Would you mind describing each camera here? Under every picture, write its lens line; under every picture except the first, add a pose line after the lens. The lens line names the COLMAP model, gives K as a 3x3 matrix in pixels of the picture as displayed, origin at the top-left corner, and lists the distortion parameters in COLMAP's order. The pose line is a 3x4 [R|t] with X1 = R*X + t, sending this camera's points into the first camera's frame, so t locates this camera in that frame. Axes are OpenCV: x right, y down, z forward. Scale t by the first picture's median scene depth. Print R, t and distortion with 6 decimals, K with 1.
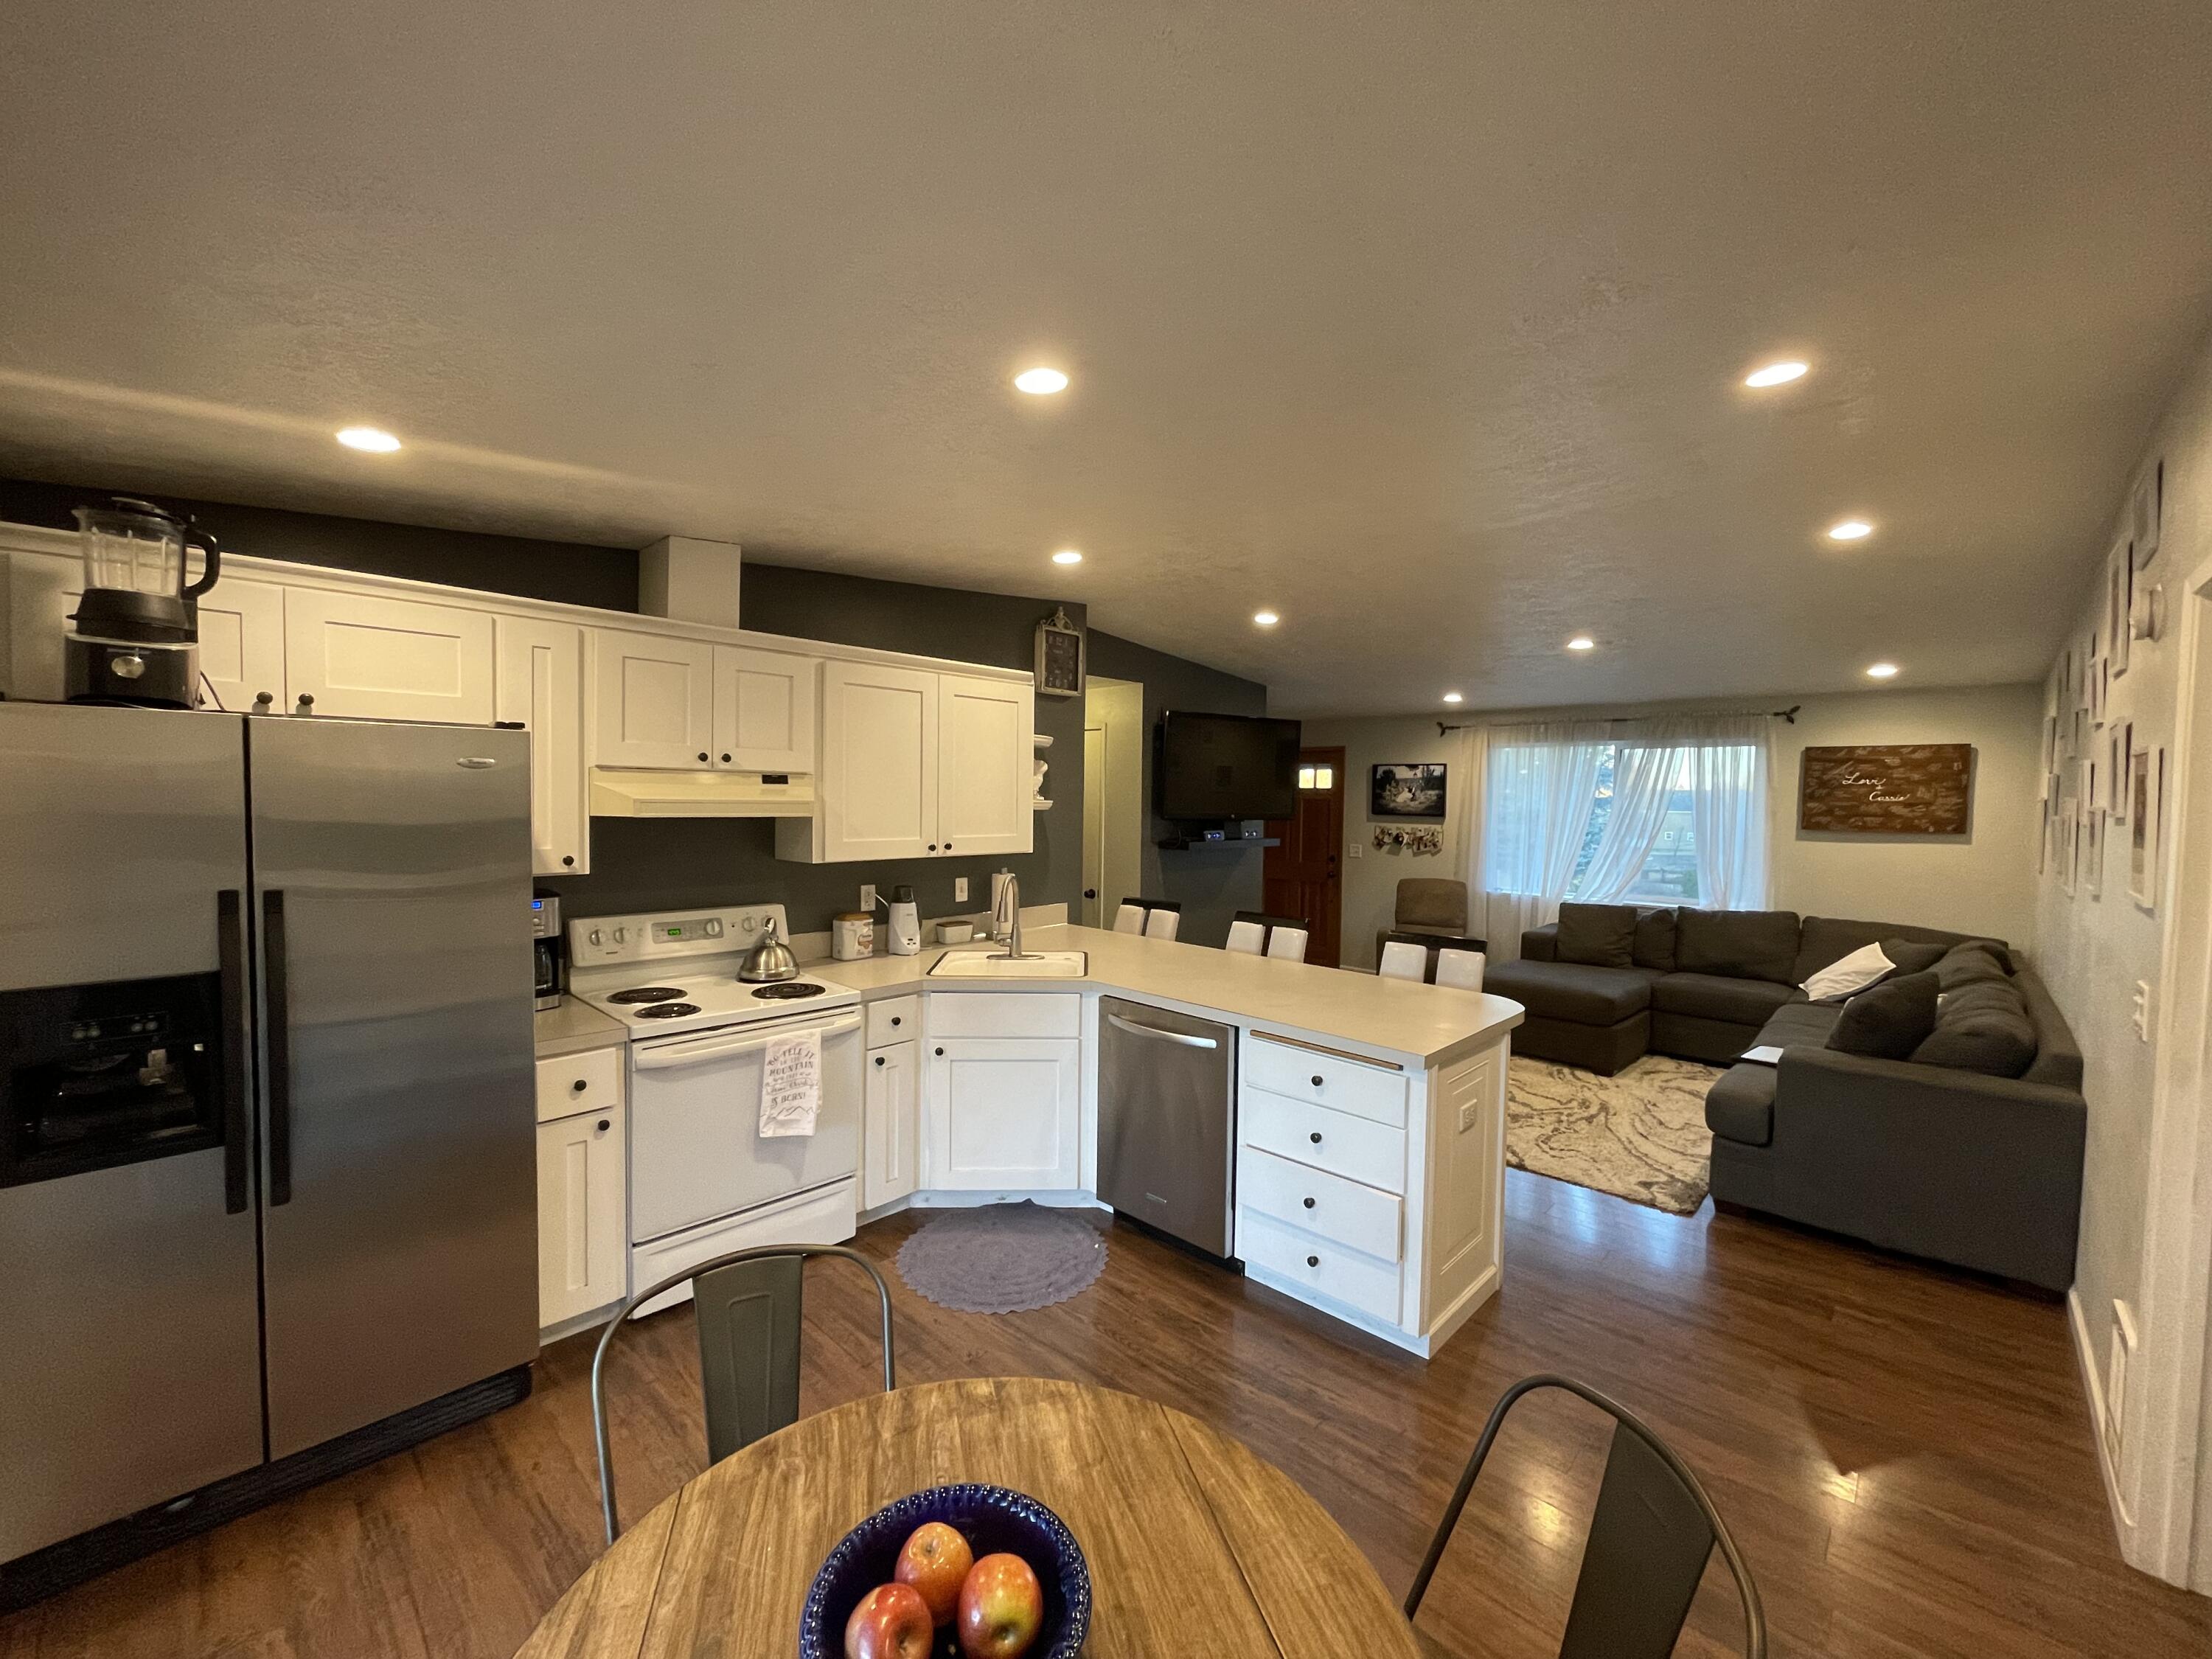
lens RADIAL K [[887.7, 0, 1102.0], [0, 887.7, 825.1], [0, 0, 1]] dist [-0.003884, 0.000106]
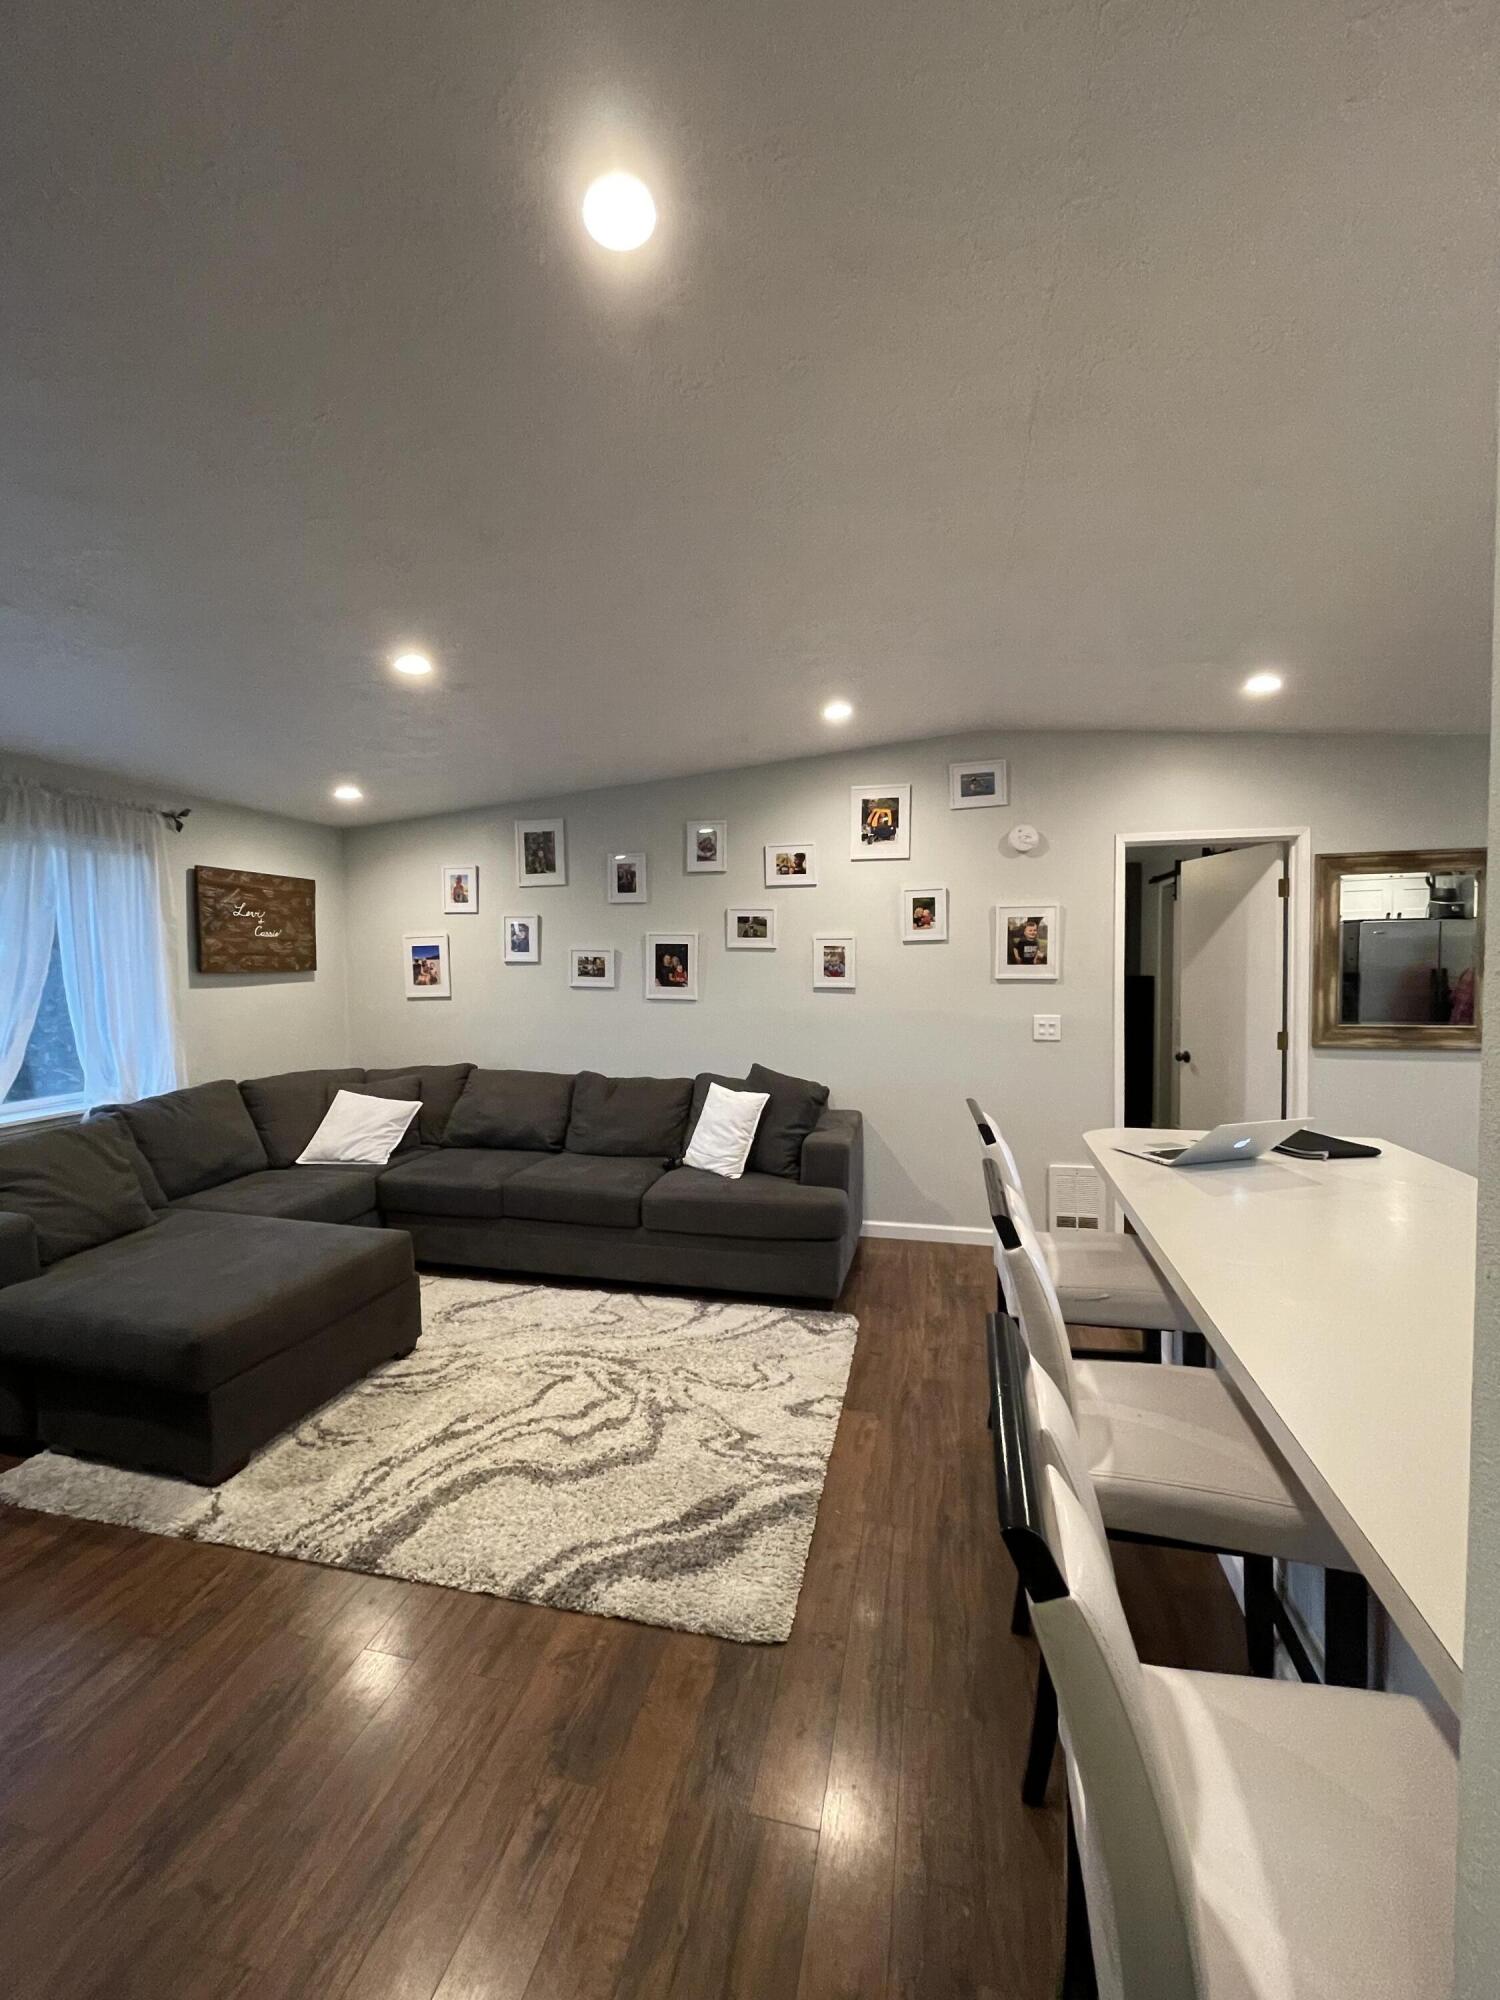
lens RADIAL K [[802.6, 0, 746.8], [0, 802.6, 995.3], [0, 0, 1]] dist [-0.003884, 0.000106]
pose [[-0.506103, -0.049600, 0.861046, -0.064900], [0.029497, 0.996766, 0.074756, -0.019753], [-0.861969, 0.063232, -0.503003, 1.328642]]
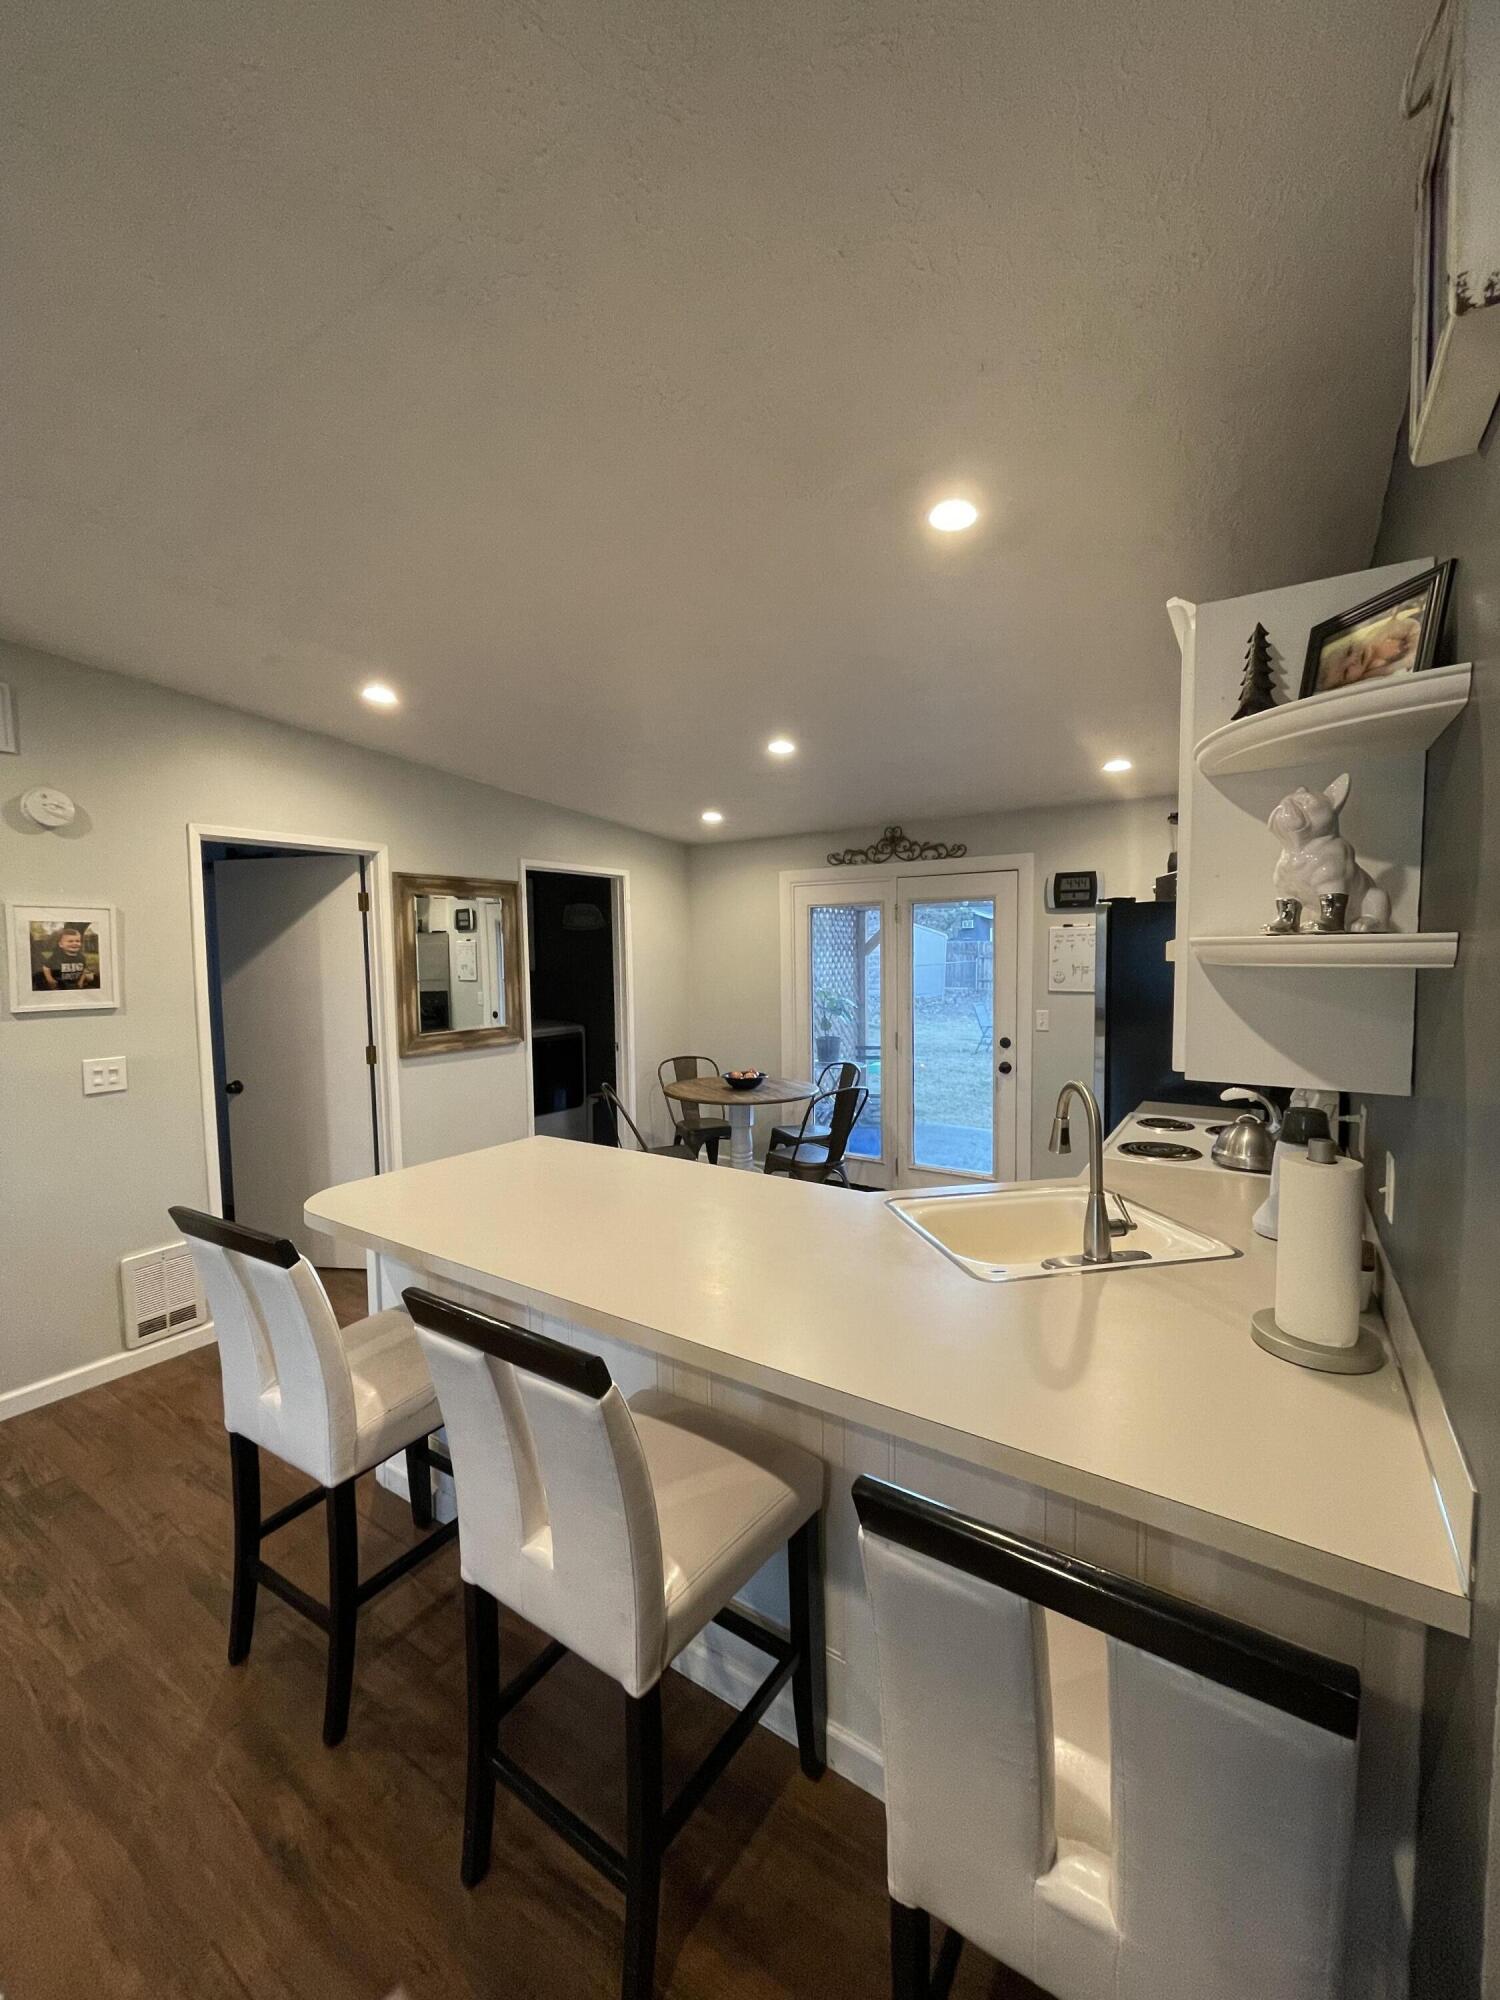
lens RADIAL K [[802.6, 0, 745.3], [0, 802.6, 996.7], [0, 0, 1]] dist [-0.003884, 0.000106]
pose [[-0.983506, 0.008033, -0.180697, 0.154857], [-0.008079, 0.996065, 0.088252, -0.032498], [0.180695, 0.088256, -0.979571, 1.315970]]
